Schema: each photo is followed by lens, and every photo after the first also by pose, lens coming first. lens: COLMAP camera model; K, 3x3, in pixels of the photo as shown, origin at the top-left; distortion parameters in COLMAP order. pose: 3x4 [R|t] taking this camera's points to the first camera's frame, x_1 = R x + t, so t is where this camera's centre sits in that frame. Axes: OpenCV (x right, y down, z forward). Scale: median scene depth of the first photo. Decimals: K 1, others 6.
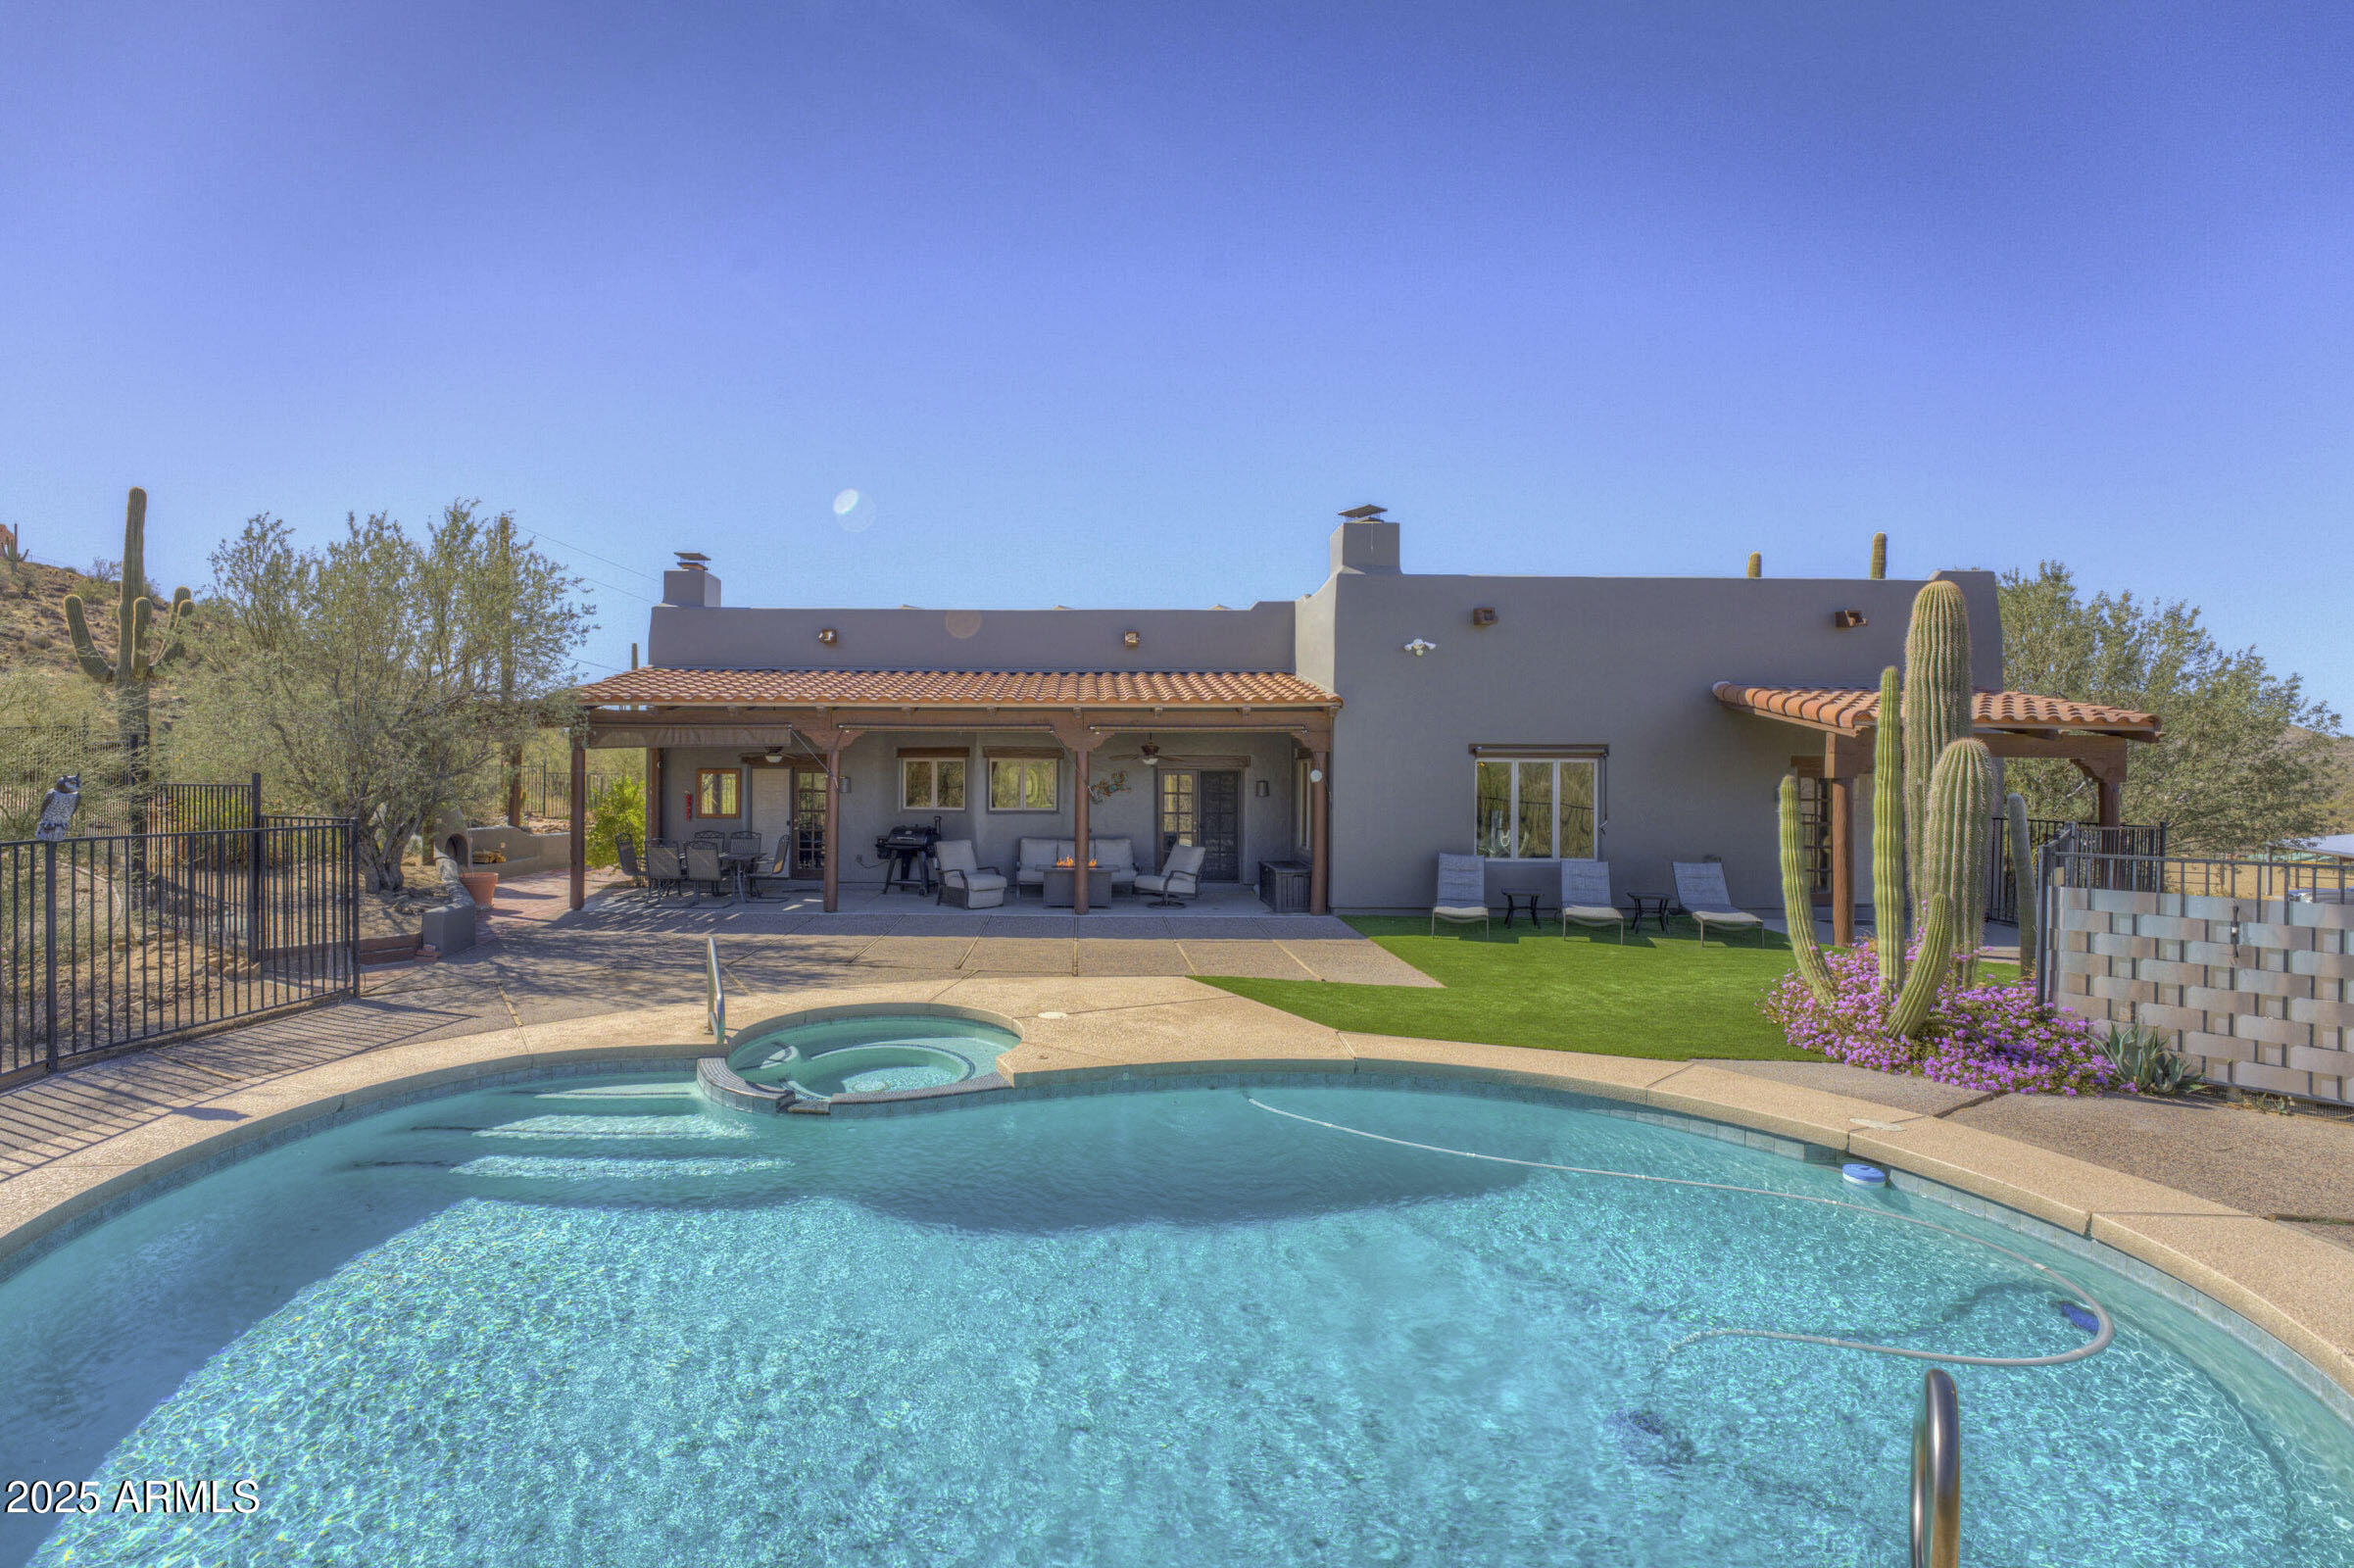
lens RADIAL K [[1009.0, 0, 1172.9], [0, 1009.0, 778.5], [0, 0, 1]] dist [-0.017994, -0.000719]
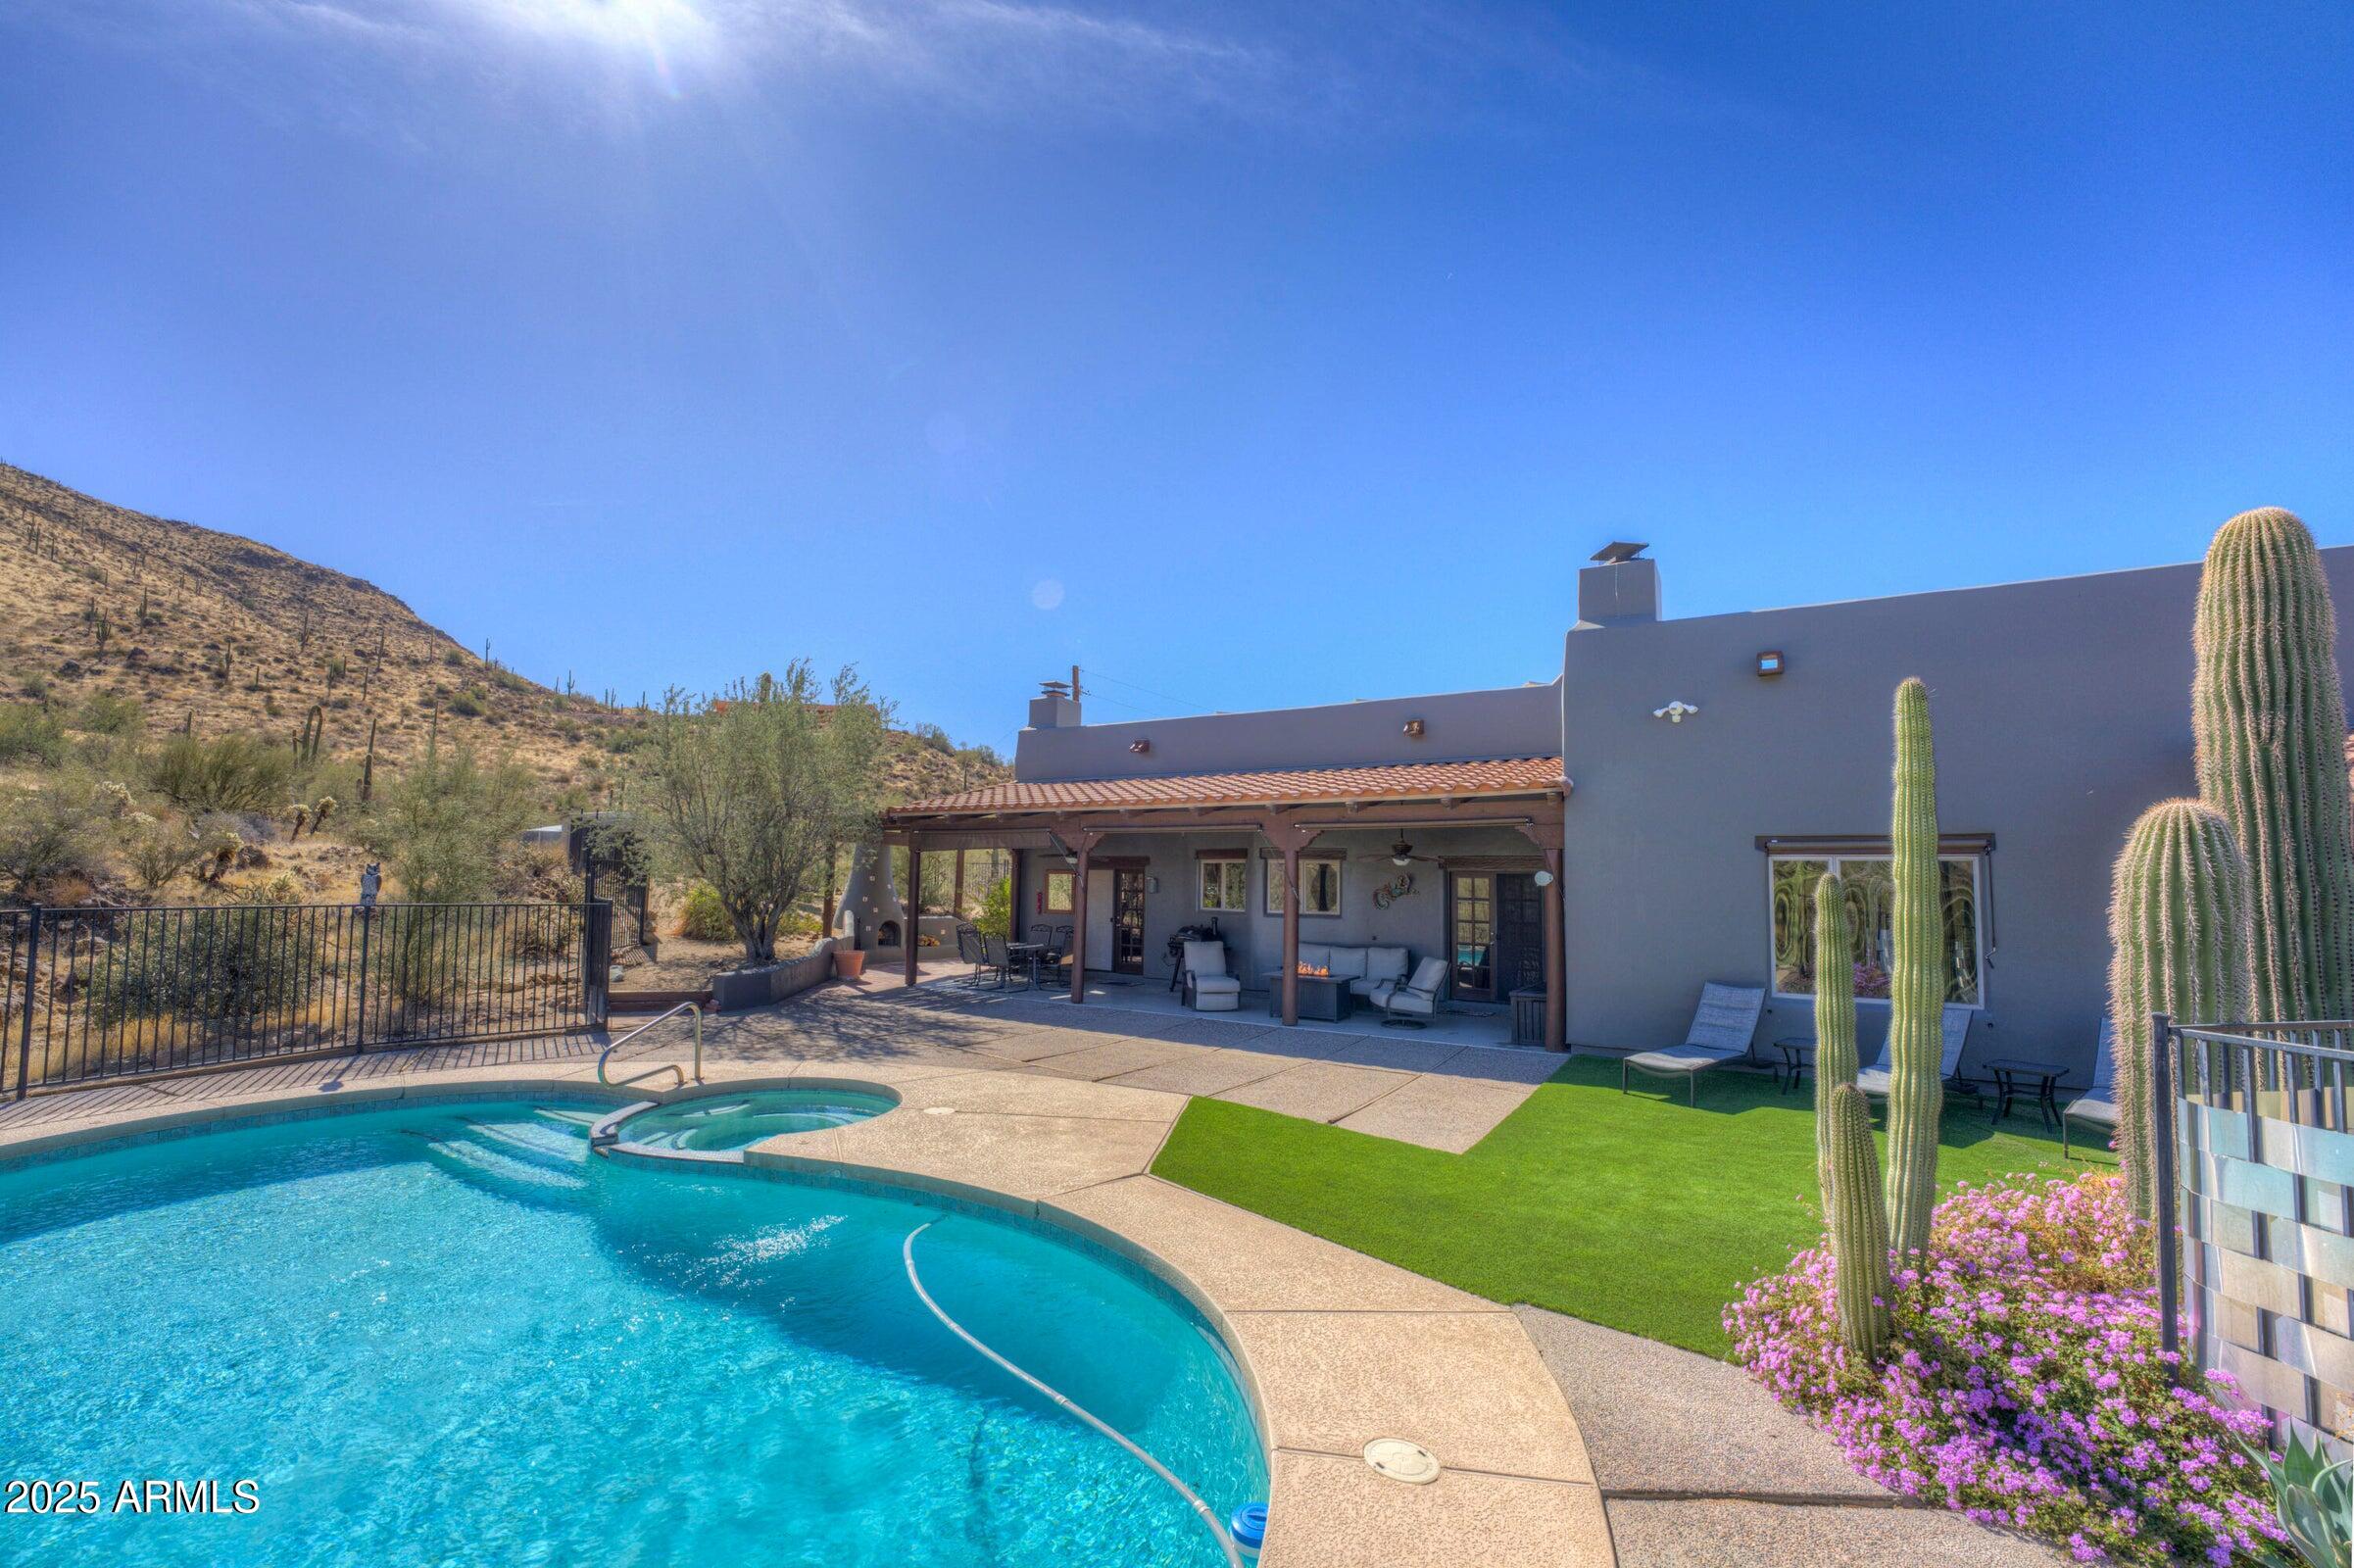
lens RADIAL K [[1009.0, 0, 1173.5], [0, 1009.0, 802.8], [0, 0, 1]] dist [-0.017994, -0.000719]
pose [[0.839737, -0.033231, -0.541975, 0.322981], [-0.012056, 0.996738, -0.079794, 0.004982], [0.542859, 0.073540, 0.836598, 0.145344]]
